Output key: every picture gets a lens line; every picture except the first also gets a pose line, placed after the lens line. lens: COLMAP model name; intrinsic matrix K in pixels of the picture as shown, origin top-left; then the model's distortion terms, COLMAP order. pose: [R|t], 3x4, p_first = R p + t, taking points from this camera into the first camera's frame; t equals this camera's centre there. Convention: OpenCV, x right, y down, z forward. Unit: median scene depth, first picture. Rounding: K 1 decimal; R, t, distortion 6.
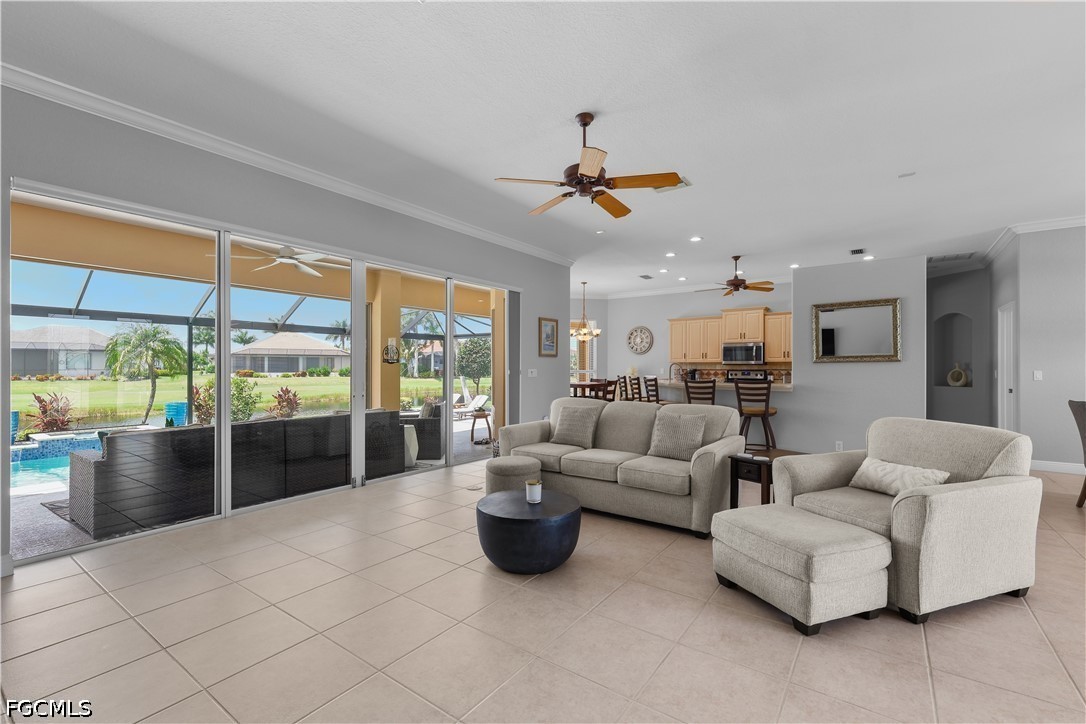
lens RADIAL K [[473.9, 0, 543.3], [0, 473.9, 365.4], [0, 0, 1]] dist [0.004522, -0.001069]
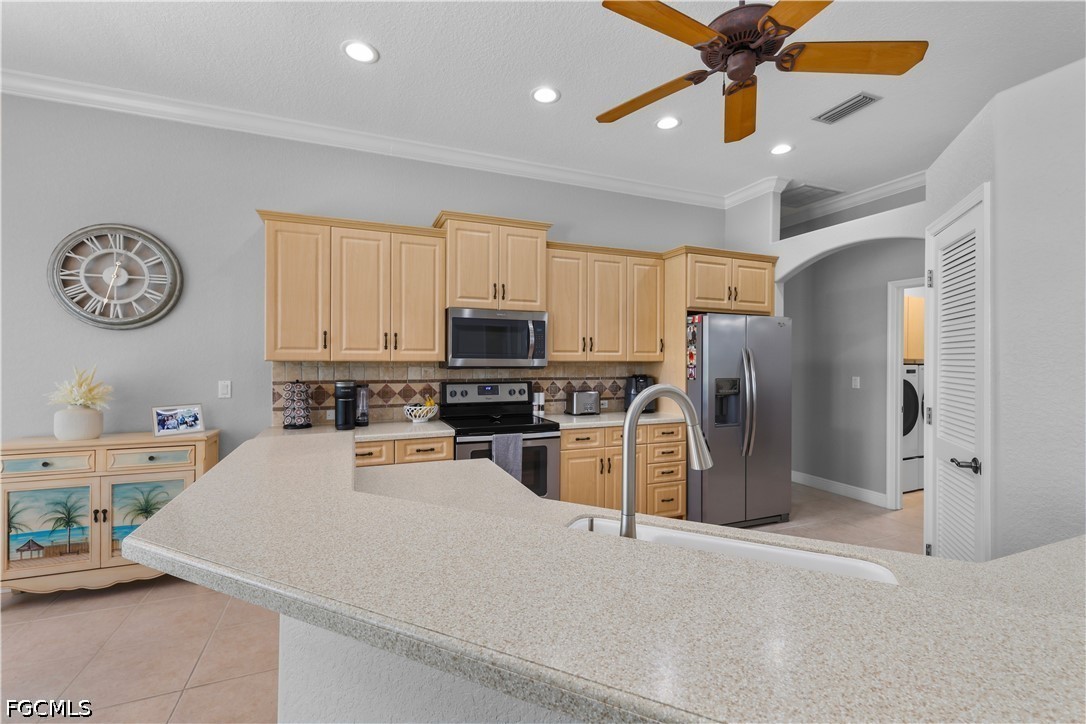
lens RADIAL K [[473.9, 0, 545.9], [0, 473.9, 357.5], [0, 0, 1]] dist [0.004522, -0.001069]
pose [[0.526958, 0.002033, 0.849889, 0.119935], [-0.006444, 0.999978, 0.001604, -0.010648], [-0.849867, -0.006321, 0.526960, 0.768109]]
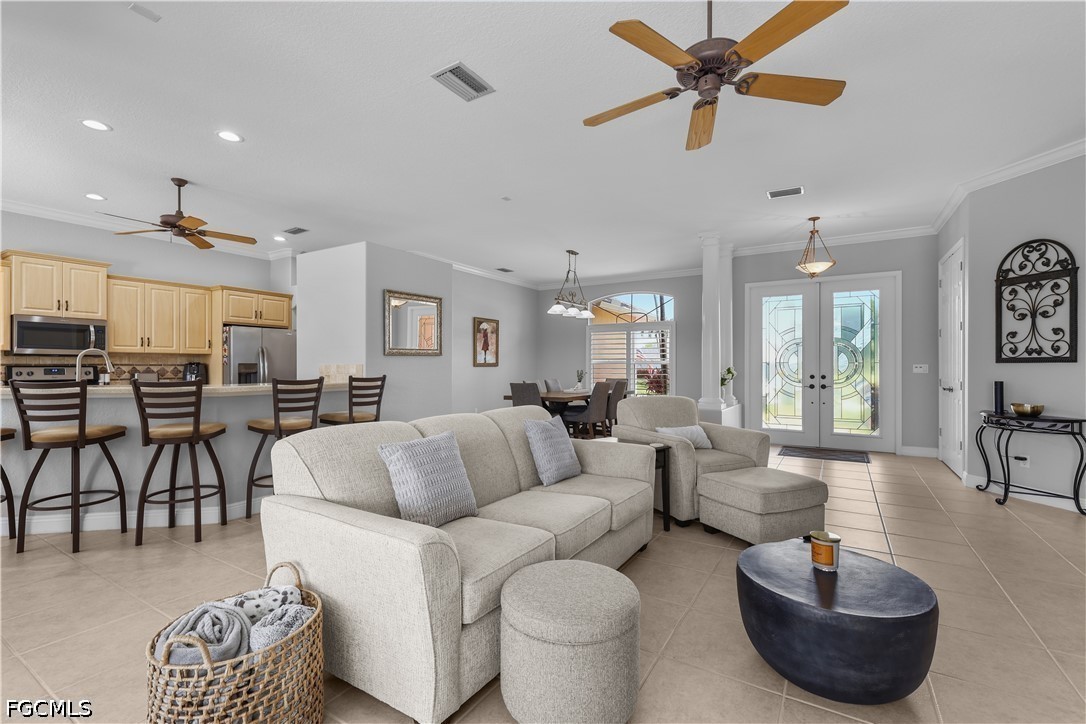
lens RADIAL K [[473.9, 0, 548.7], [0, 473.9, 365.9], [0, 0, 1]] dist [0.004522, -0.001069]
pose [[-0.075003, -0.001370, 0.997182, -0.198122], [-0.005536, 0.999984, 0.000958, 0.007325], [-0.997168, -0.005448, -0.075009, 0.454823]]
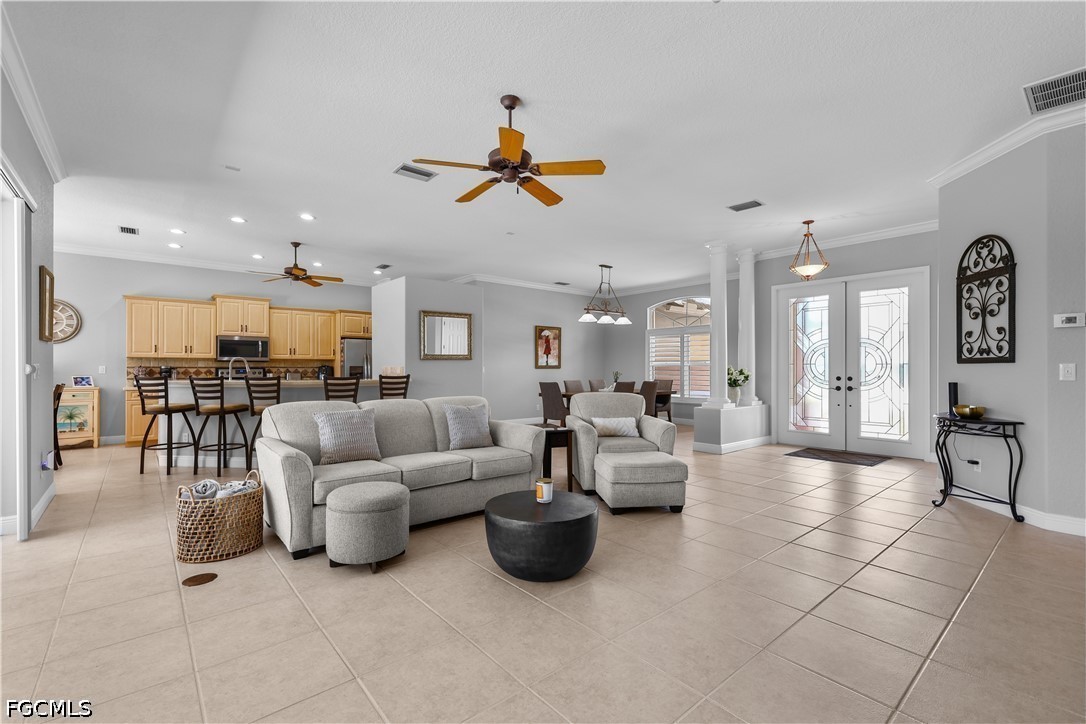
lens RADIAL K [[473.9, 0, 546.7], [0, 473.9, 367.1], [0, 0, 1]] dist [0.004522, -0.001069]
pose [[0.235894, 0.001452, 0.971778, -0.297734], [-0.003964, 0.999992, -0.000532, 0.007495], [-0.971771, -0.003727, 0.235898, 0.250221]]
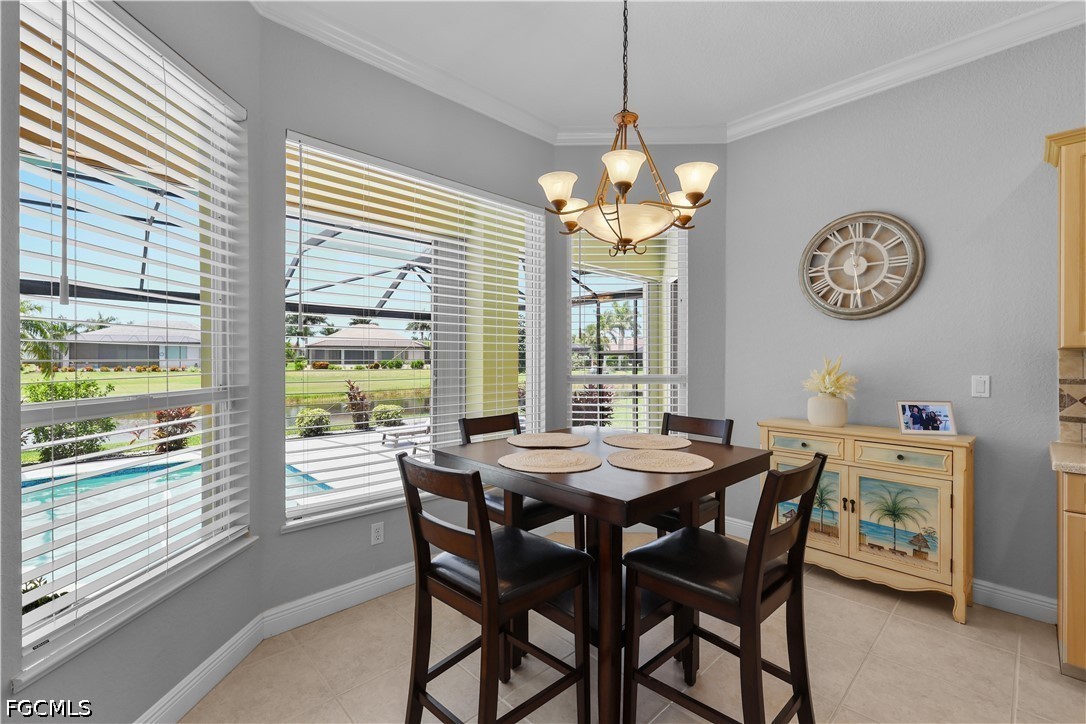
lens RADIAL K [[473.9, 0, 544.1], [0, 473.9, 358.8], [0, 0, 1]] dist [0.004522, -0.001069]
pose [[0.982530, 0.002088, -0.186095, 0.095053], [-0.001582, 0.999995, 0.002870, -0.001792], [0.186100, -0.002526, 0.982528, 0.831590]]
